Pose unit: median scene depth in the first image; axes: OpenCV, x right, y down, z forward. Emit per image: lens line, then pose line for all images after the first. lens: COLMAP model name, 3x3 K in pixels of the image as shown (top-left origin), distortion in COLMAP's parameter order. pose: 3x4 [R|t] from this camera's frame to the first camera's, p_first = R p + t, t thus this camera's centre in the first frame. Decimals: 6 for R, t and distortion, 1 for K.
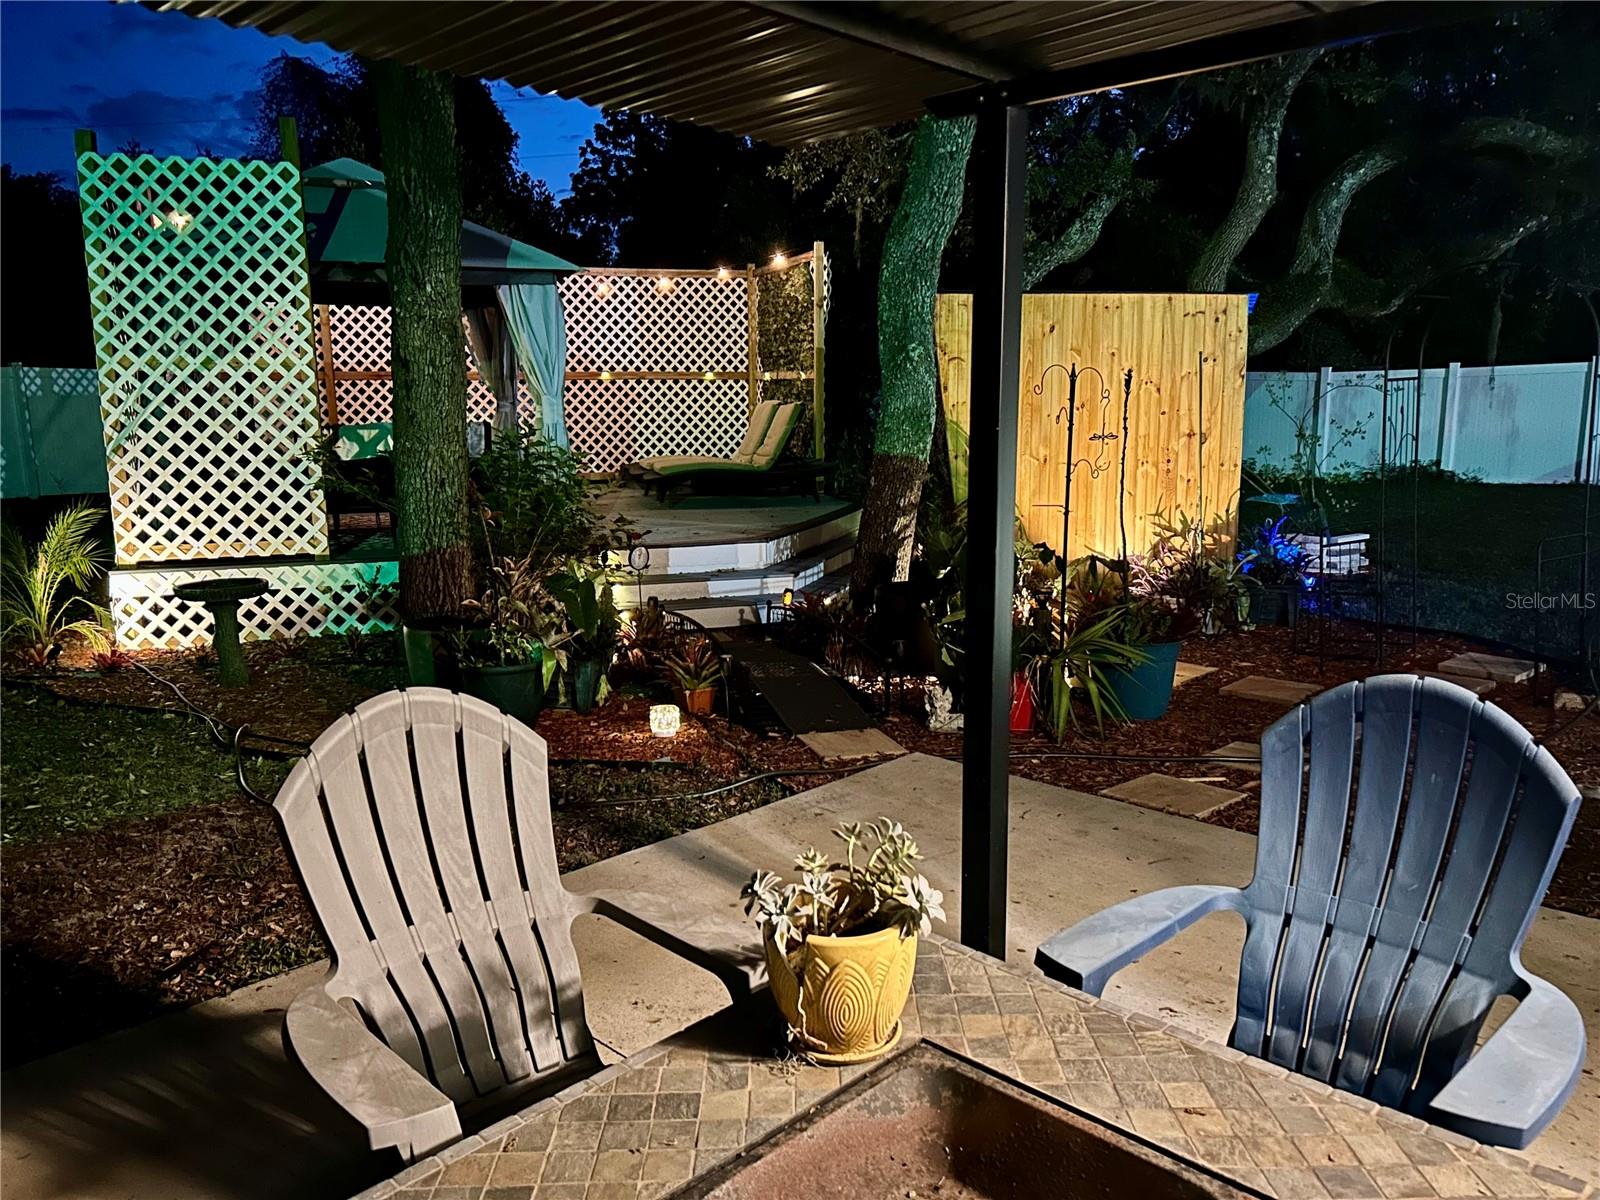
lens RADIAL K [[1186.7, 0, 765.6], [0, 1186.7, 615.1], [0, 0, 1]] dist [0.088647, -0.137328]
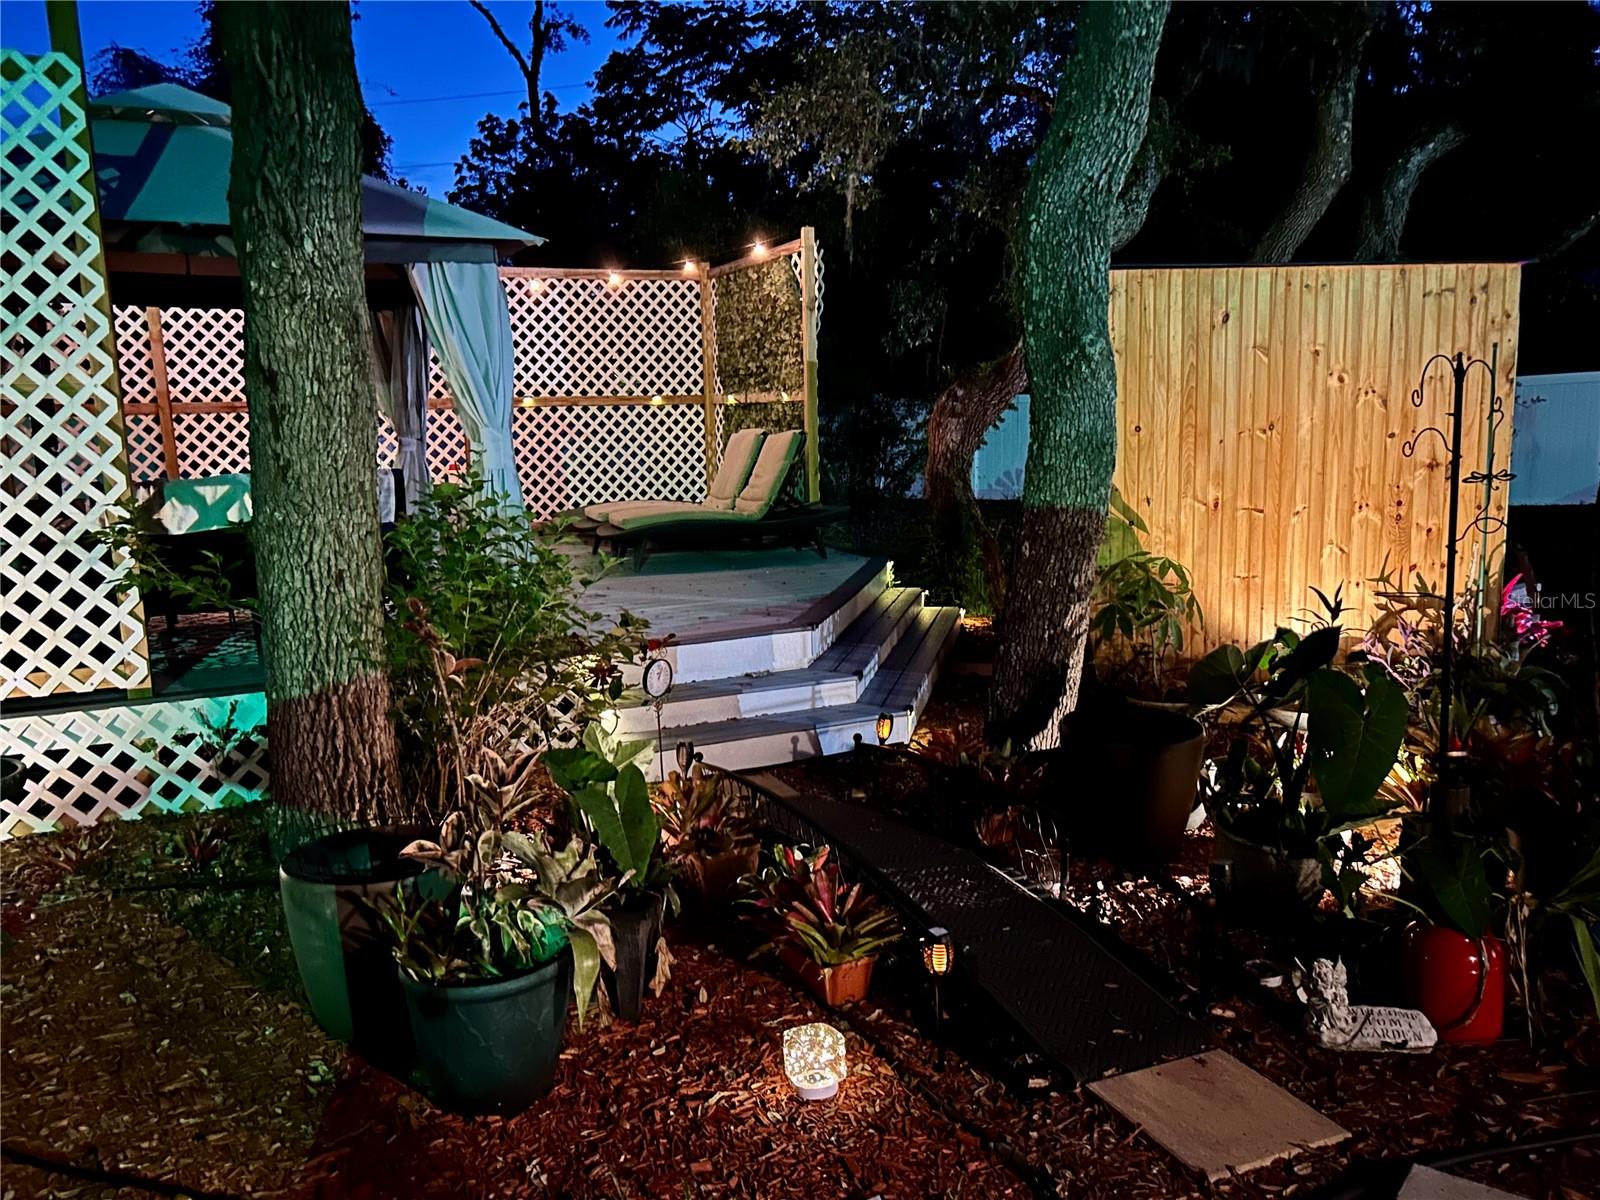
lens RADIAL K [[1208.4, 0, 769.2], [0, 1208.4, 619.1], [0, 0, 1]] dist [0.054803, -0.051447]
pose [[0.994945, -0.034370, 0.094357, -0.065636], [0.036491, 0.999117, -0.020843, -0.039345], [-0.093557, 0.024181, 0.995320, 0.214953]]
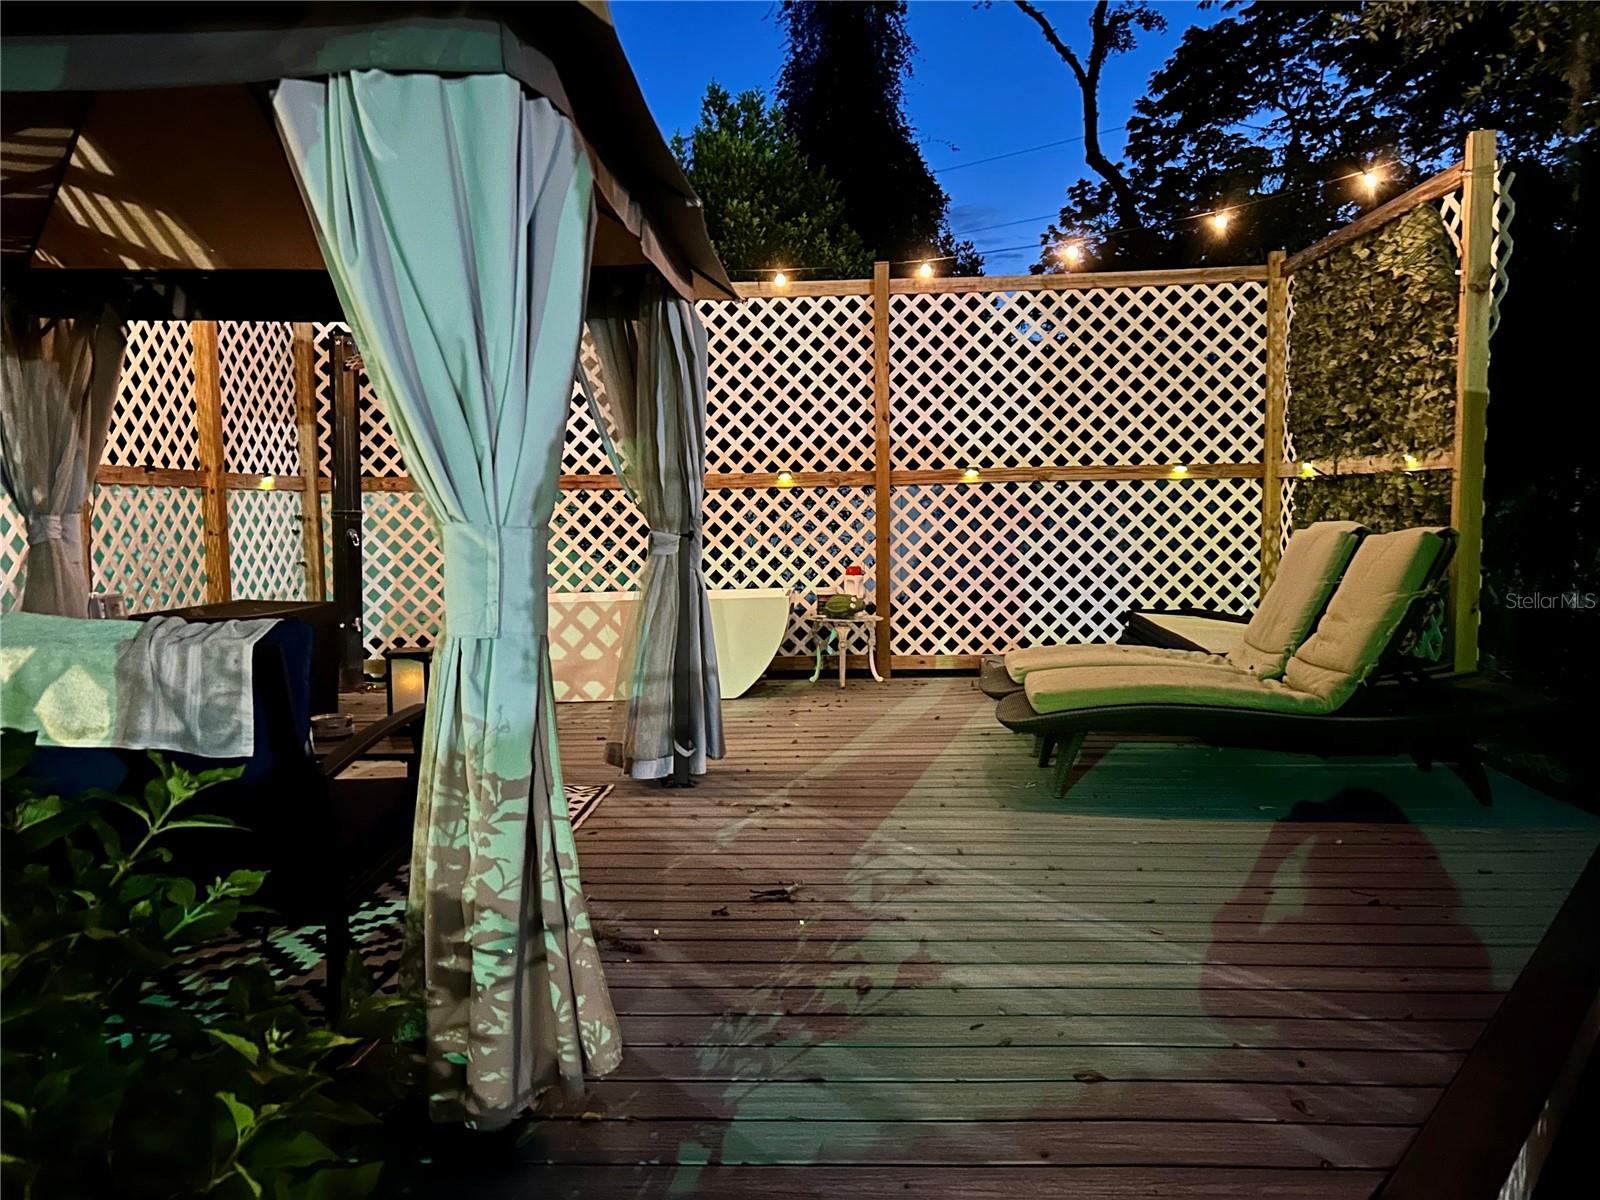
lens RADIAL K [[1208.4, 0, 769.2], [0, 1208.4, 619.1], [0, 0, 1]] dist [0.054803, -0.051447]
pose [[0.930379, 0.025702, -0.365698, -0.023035], [-0.058636, 0.995130, -0.079238, -0.105321], [0.361881, 0.095164, 0.927354, 0.557172]]
